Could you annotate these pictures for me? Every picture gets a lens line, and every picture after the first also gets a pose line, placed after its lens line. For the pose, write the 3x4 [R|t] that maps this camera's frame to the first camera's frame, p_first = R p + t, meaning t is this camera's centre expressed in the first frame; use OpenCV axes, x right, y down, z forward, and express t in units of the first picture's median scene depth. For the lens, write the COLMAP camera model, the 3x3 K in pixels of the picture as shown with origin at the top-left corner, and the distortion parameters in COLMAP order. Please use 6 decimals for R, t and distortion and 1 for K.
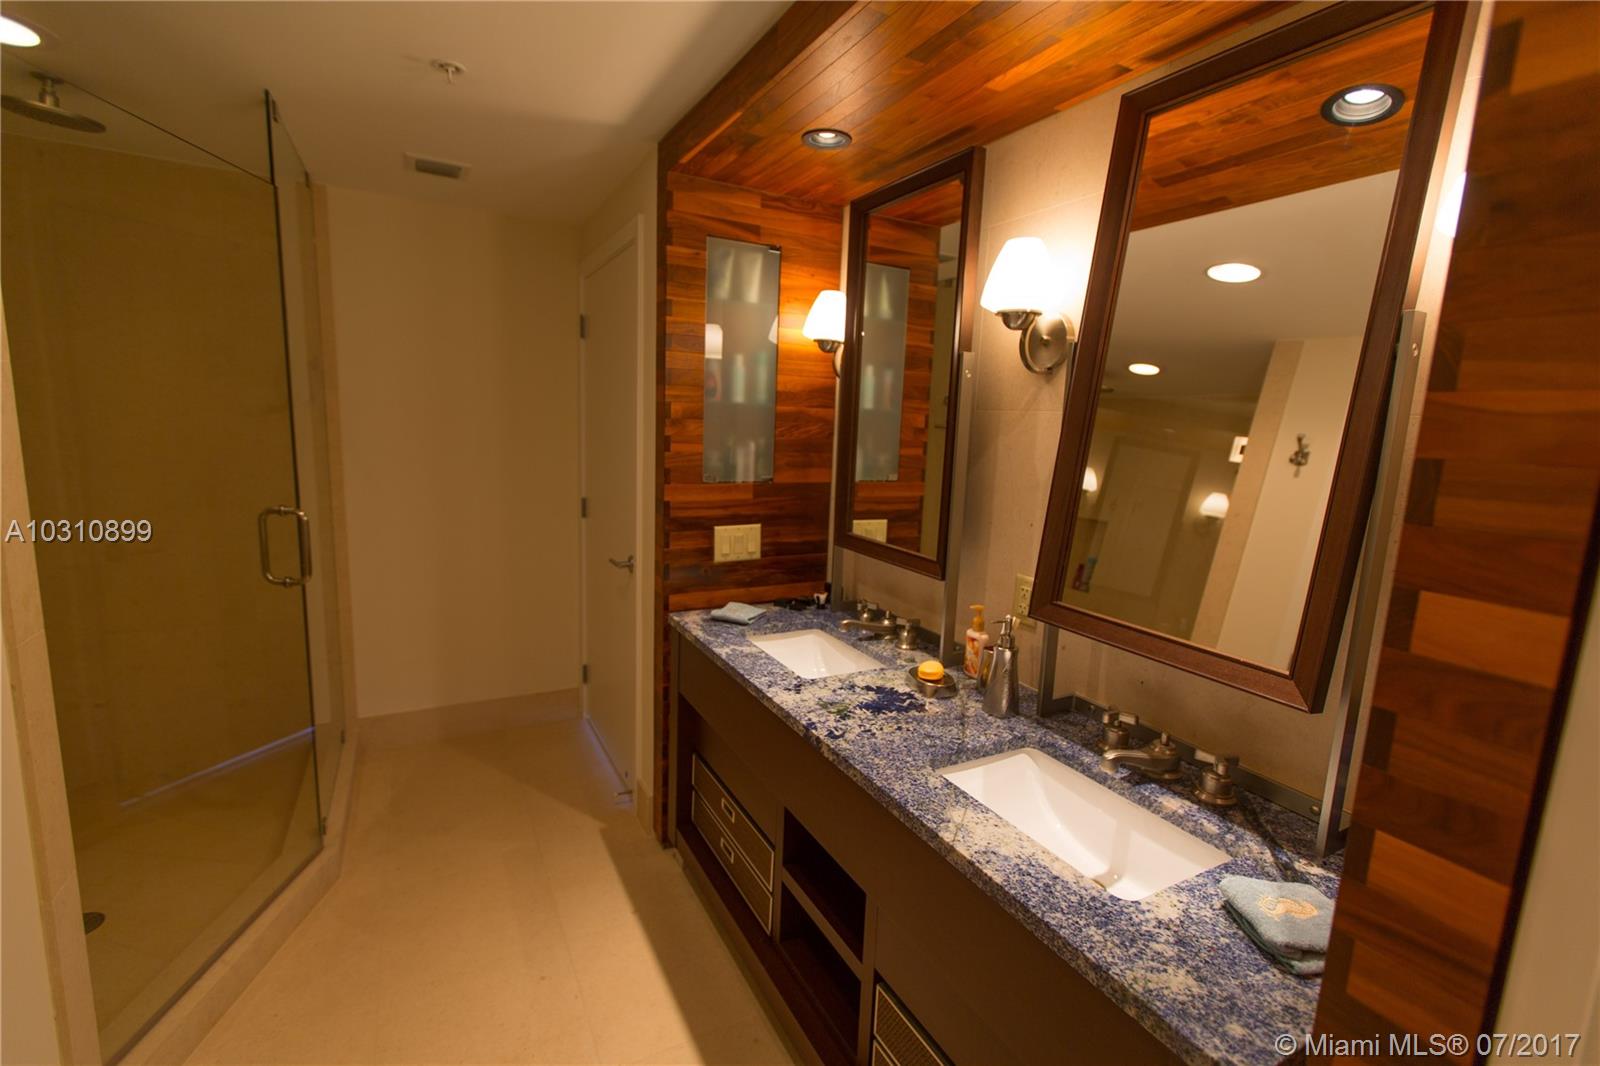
lens RADIAL K [[707.8, 0, 796.4], [0, 707.8, 536.8], [0, 0, 1]] dist [-0.003099, 0.000568]
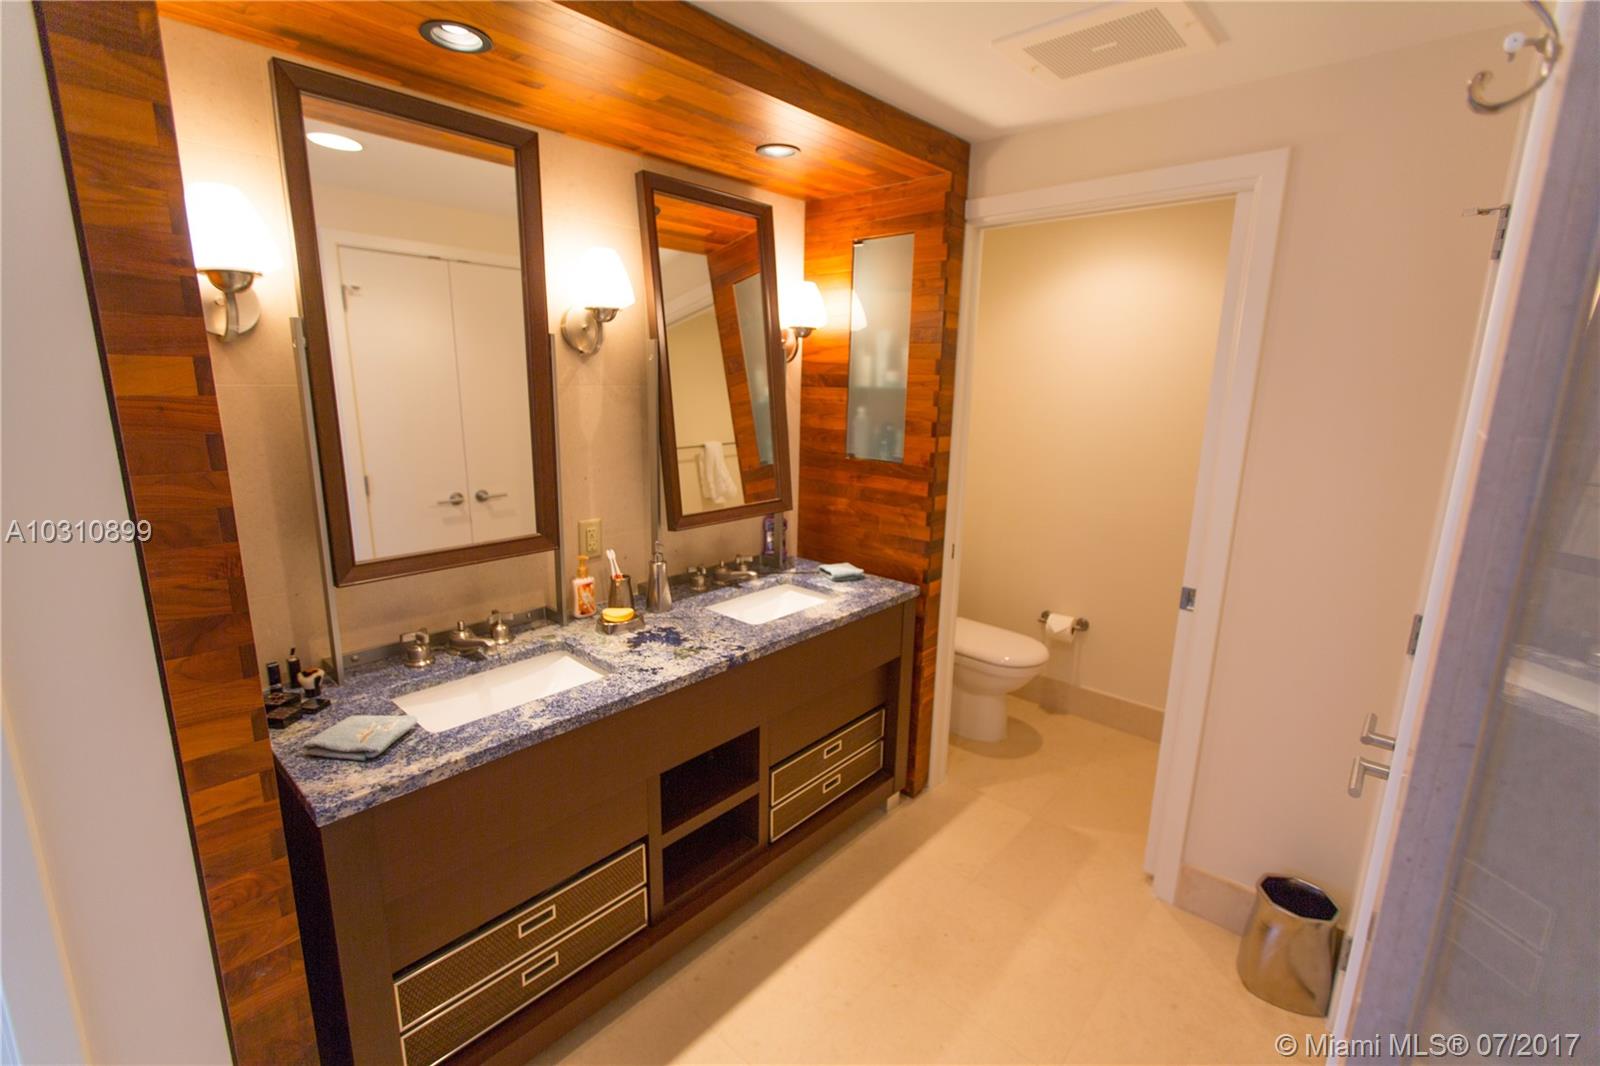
lens RADIAL K [[707.8, 0, 796.8], [0, 707.8, 529.3], [0, 0, 1]] dist [-0.003099, 0.000568]
pose [[-0.329534, -0.244072, 0.912051, -1.020183], [0.125069, 0.946210, 0.298402, -0.277801], [-0.935823, 0.212403, -0.281283, 1.106724]]
